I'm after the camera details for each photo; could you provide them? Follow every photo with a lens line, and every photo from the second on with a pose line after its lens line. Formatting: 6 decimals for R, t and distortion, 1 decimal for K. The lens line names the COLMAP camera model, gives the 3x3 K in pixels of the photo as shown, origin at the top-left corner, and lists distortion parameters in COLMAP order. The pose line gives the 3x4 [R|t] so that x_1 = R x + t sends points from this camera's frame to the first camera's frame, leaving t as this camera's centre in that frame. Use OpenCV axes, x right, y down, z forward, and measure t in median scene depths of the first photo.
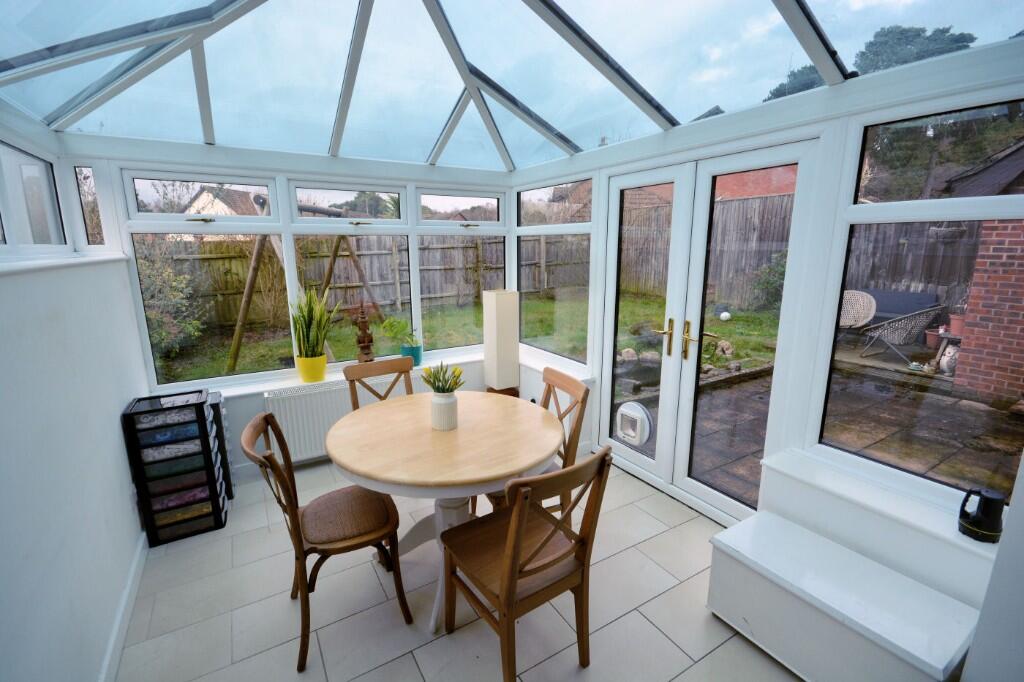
lens RADIAL K [[448.6, 0, 510.7], [0, 448.6, 341.9], [0, 0, 1]] dist [-0.004774, -0.000369]
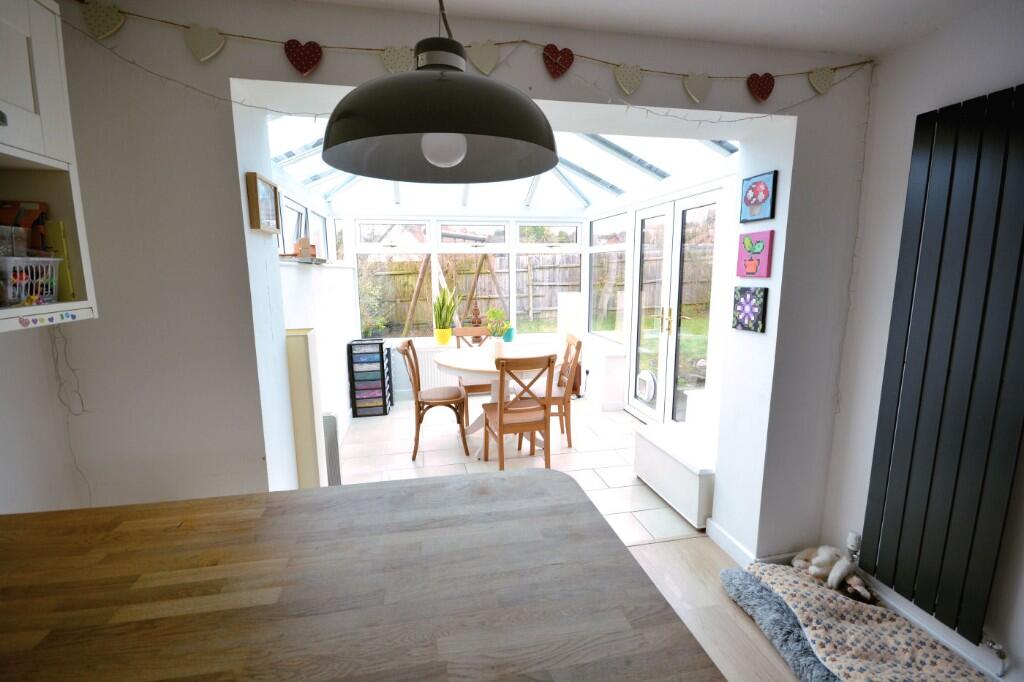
lens RADIAL K [[448.6, 0, 511.1], [0, 448.6, 340.3], [0, 0, 1]] dist [-0.004774, -0.000369]
pose [[0.943794, 0.049064, -0.326873, 0.339179], [-0.065912, 0.996997, -0.040660, 0.132623], [0.323897, 0.059920, 0.944193, -0.469987]]
